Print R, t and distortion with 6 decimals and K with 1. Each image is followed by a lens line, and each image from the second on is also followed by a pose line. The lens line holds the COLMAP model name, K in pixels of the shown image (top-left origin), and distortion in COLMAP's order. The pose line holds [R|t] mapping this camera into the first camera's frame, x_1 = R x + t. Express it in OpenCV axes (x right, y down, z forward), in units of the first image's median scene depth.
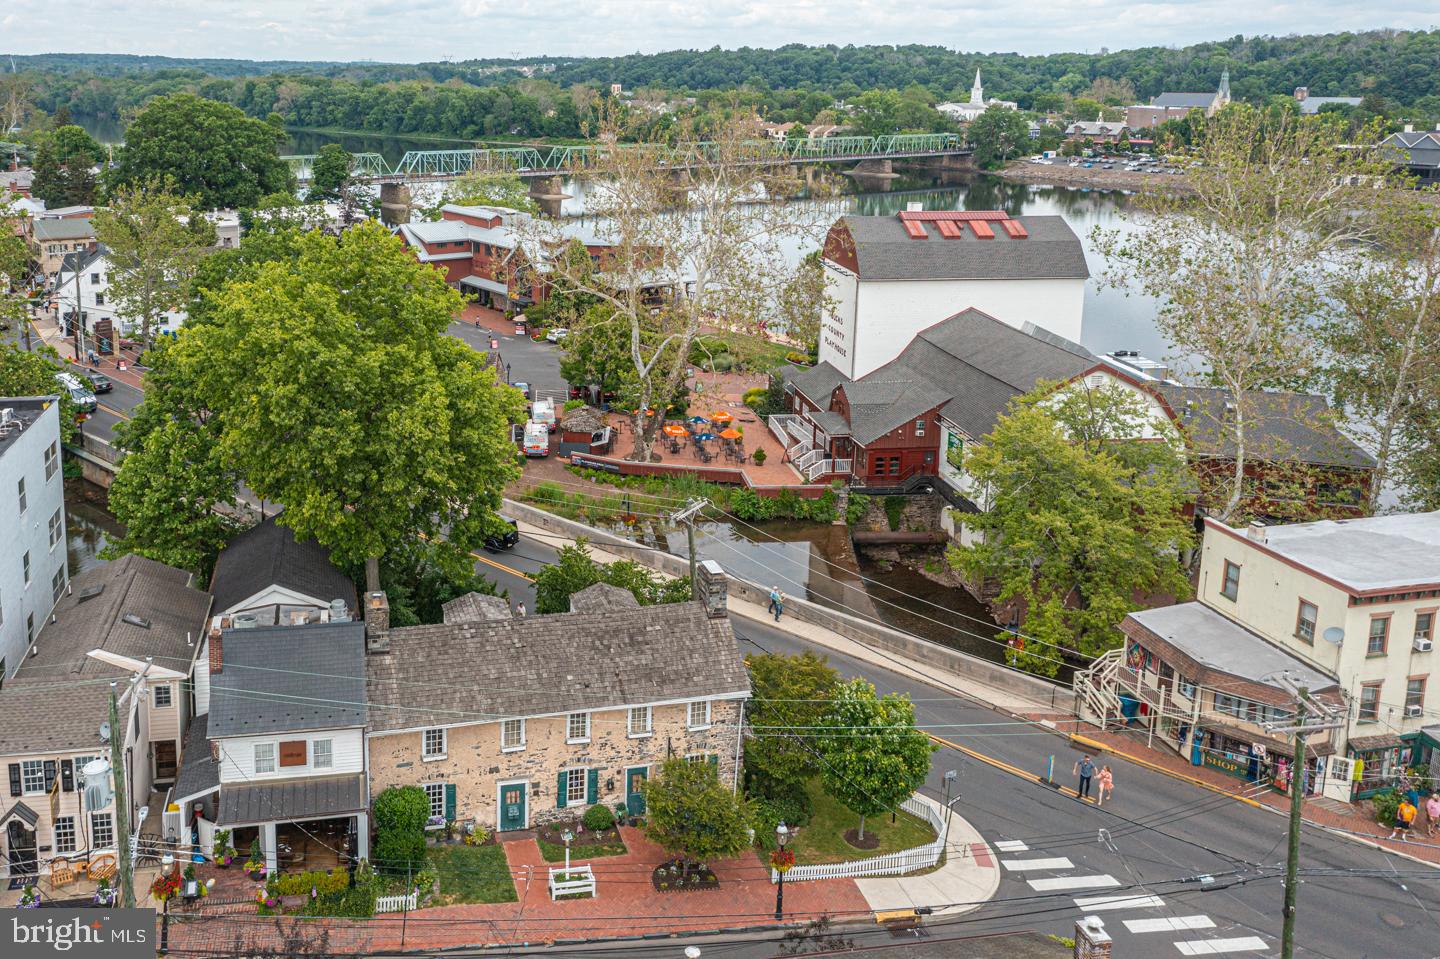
lens RADIAL K [[1162.6, 0, 718.3], [0, 1162.6, 478.4], [0, 0, 1]] dist [0.001746, 0.010713]
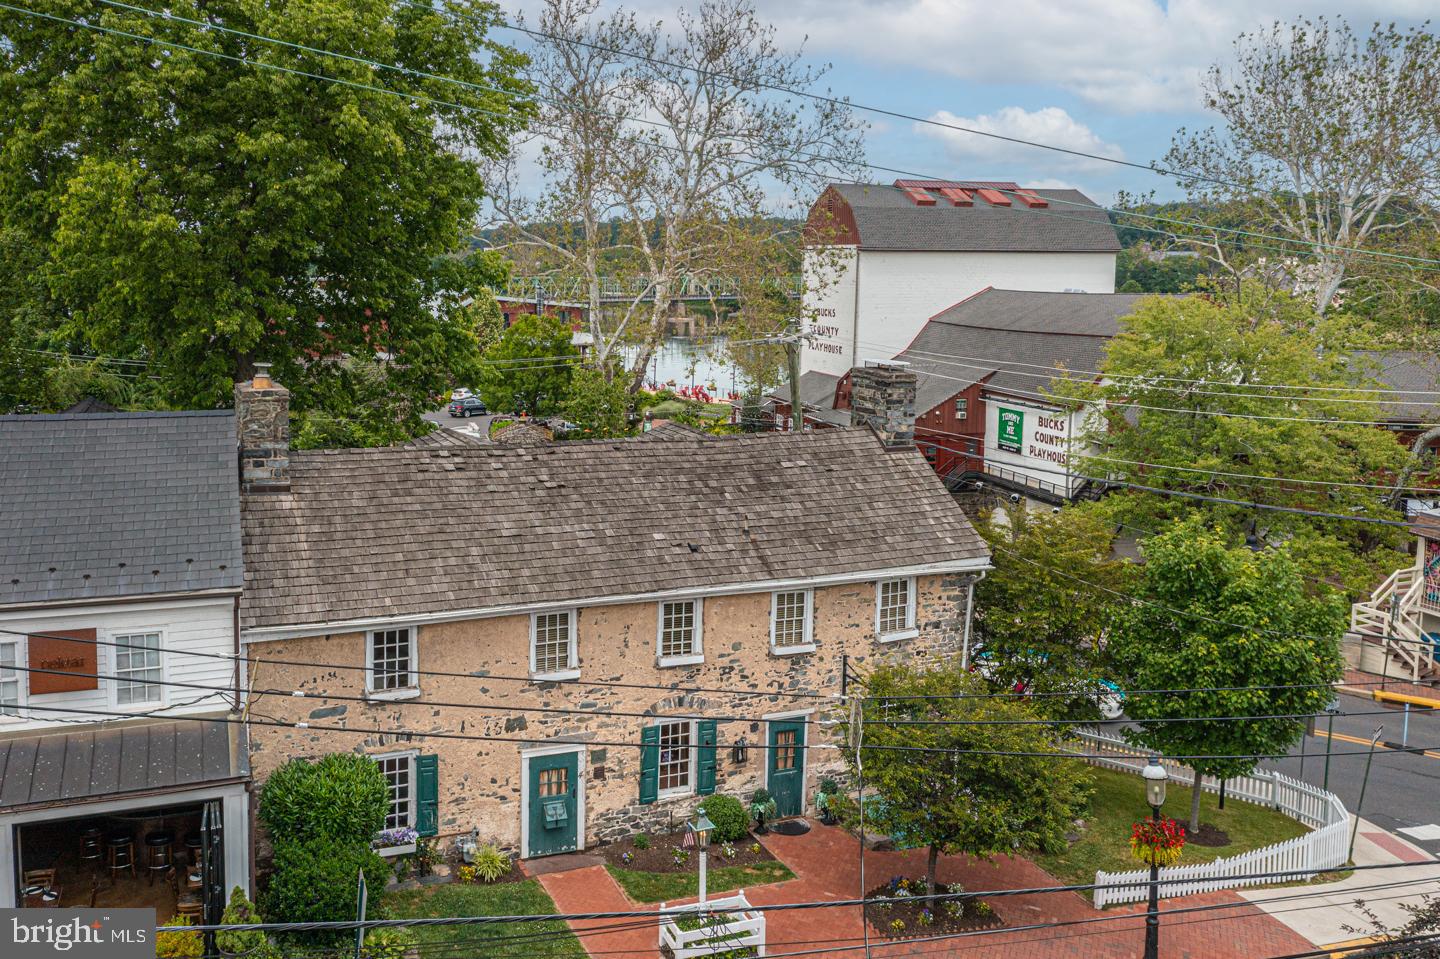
lens RADIAL K [[1162.6, 0, 745.8], [0, 1162.6, 519.6], [0, 0, 1]] dist [0.001746, 0.010713]
pose [[0.990889, -0.038543, 0.129052, -0.154994], [0.052736, 0.992704, -0.108433, 0.221090], [-0.123931, 0.114251, 0.985692, 0.491696]]
